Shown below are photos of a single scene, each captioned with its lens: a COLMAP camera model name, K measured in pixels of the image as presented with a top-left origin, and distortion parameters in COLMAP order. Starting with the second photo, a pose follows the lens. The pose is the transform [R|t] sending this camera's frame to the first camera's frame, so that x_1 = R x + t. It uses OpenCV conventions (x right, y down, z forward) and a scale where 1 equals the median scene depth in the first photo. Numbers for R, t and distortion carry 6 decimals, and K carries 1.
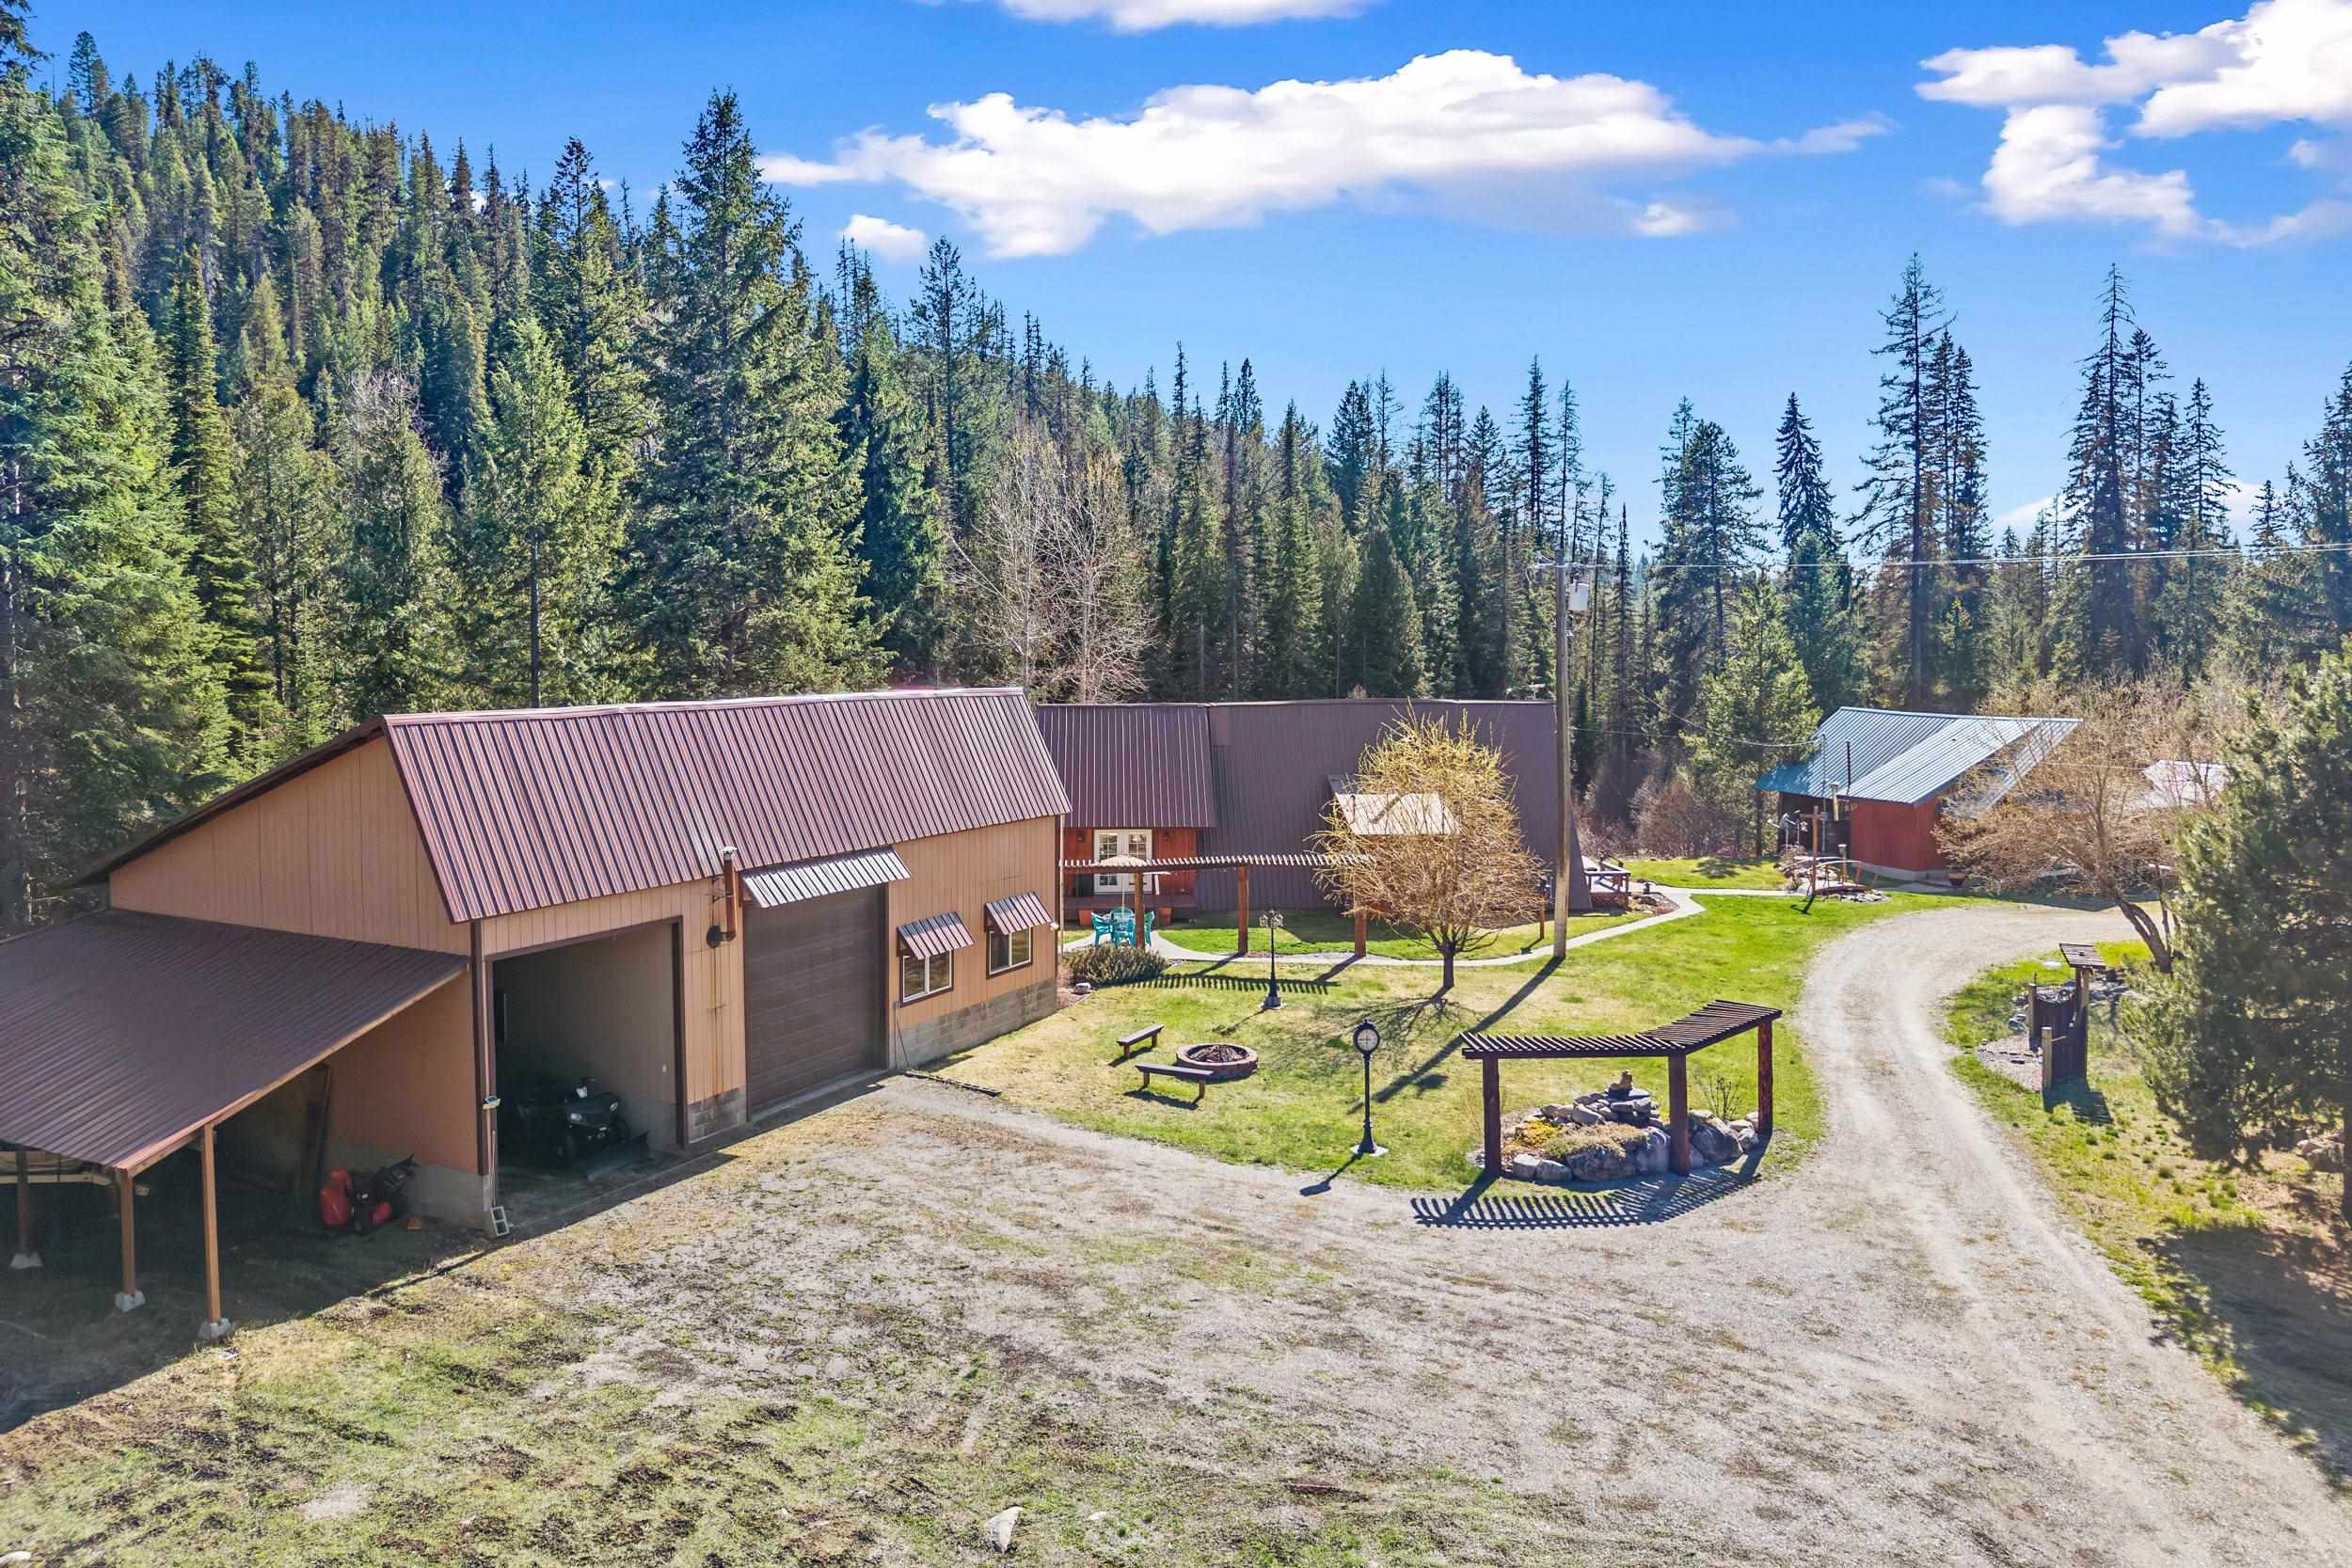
lens RADIAL K [[1579.6, 0, 1178.0], [0, 1579.6, 721.3], [0, 0, 1]] dist [0.004131, 0.004360]
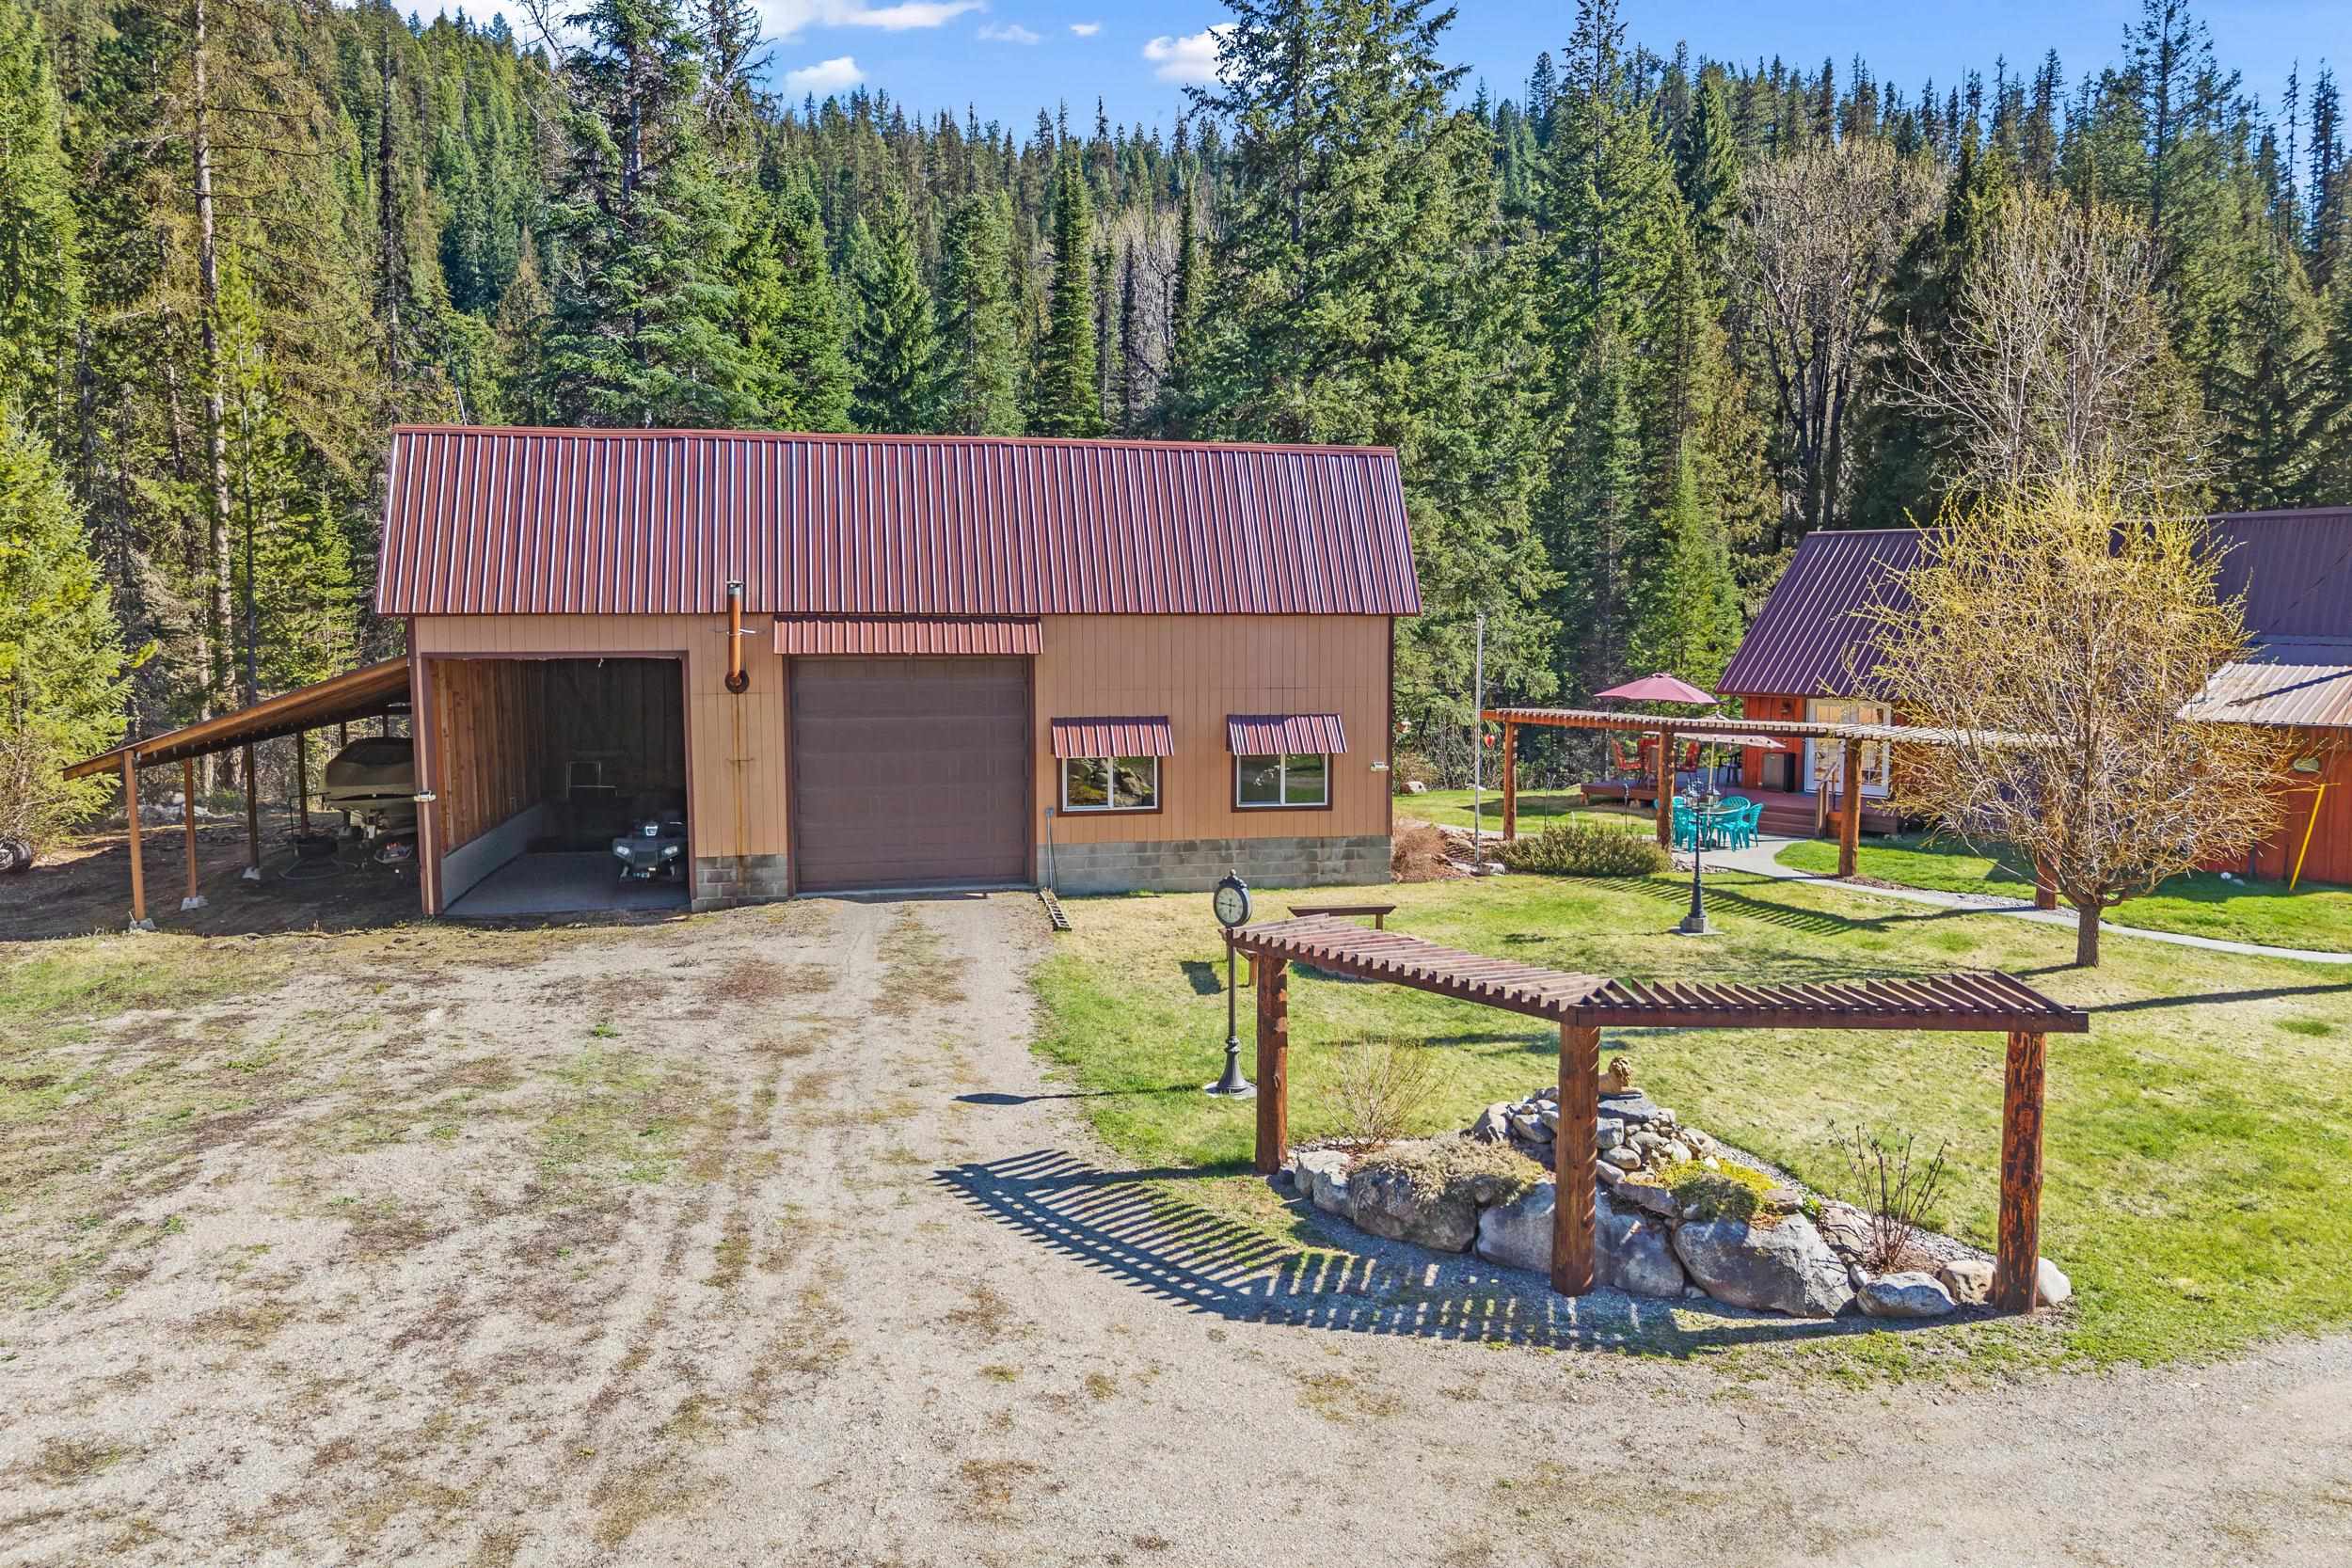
lens RADIAL K [[1579.6, 0, 1178.0], [0, 1579.6, 721.3], [0, 0, 1]] dist [0.004131, 0.004360]
pose [[0.640694, 0.061941, -0.765294, 0.575446], [-0.041444, 0.998077, 0.046086, 0.108604], [0.766677, 0.002190, 0.642029, 0.620632]]
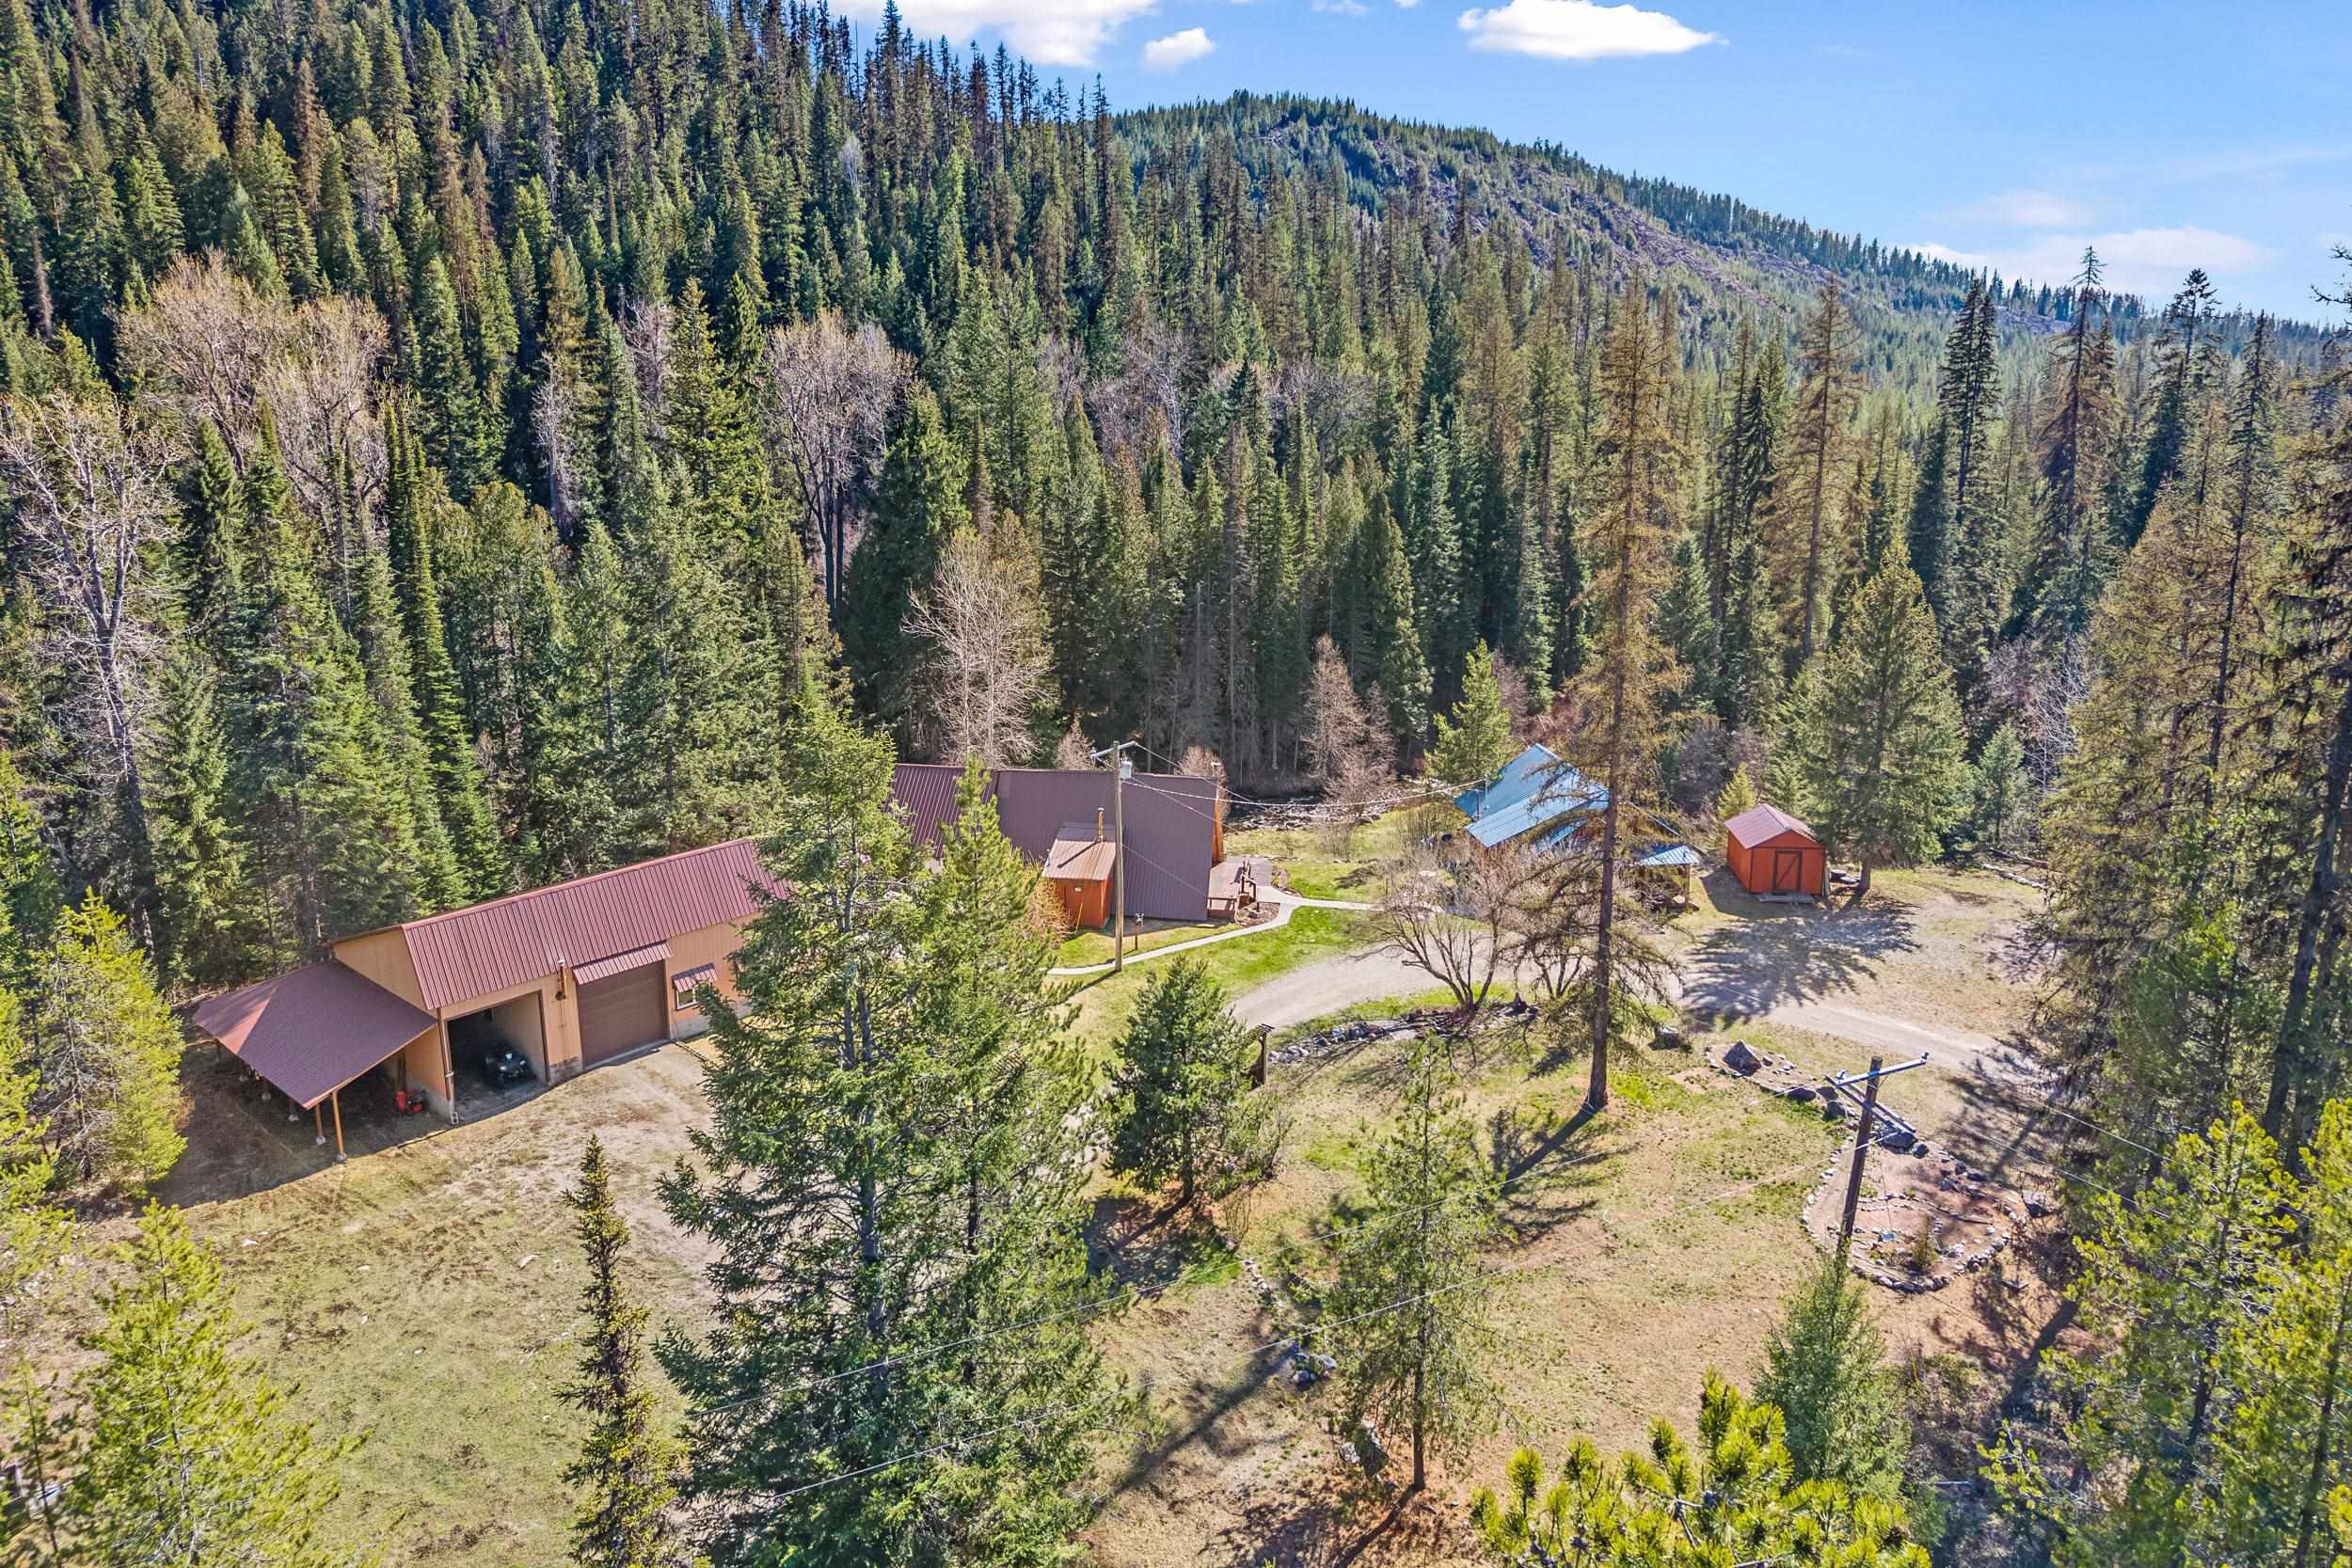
lens RADIAL K [[1579.6, 0, 1178.0], [0, 1579.6, 721.3], [0, 0, 1]] dist [0.004131, 0.004360]
pose [[0.975297, 0.055260, -0.213873, 1.071470], [-0.017170, 0.984239, 0.176009, -0.688165], [0.220229, -0.167988, 0.960874, -0.960572]]
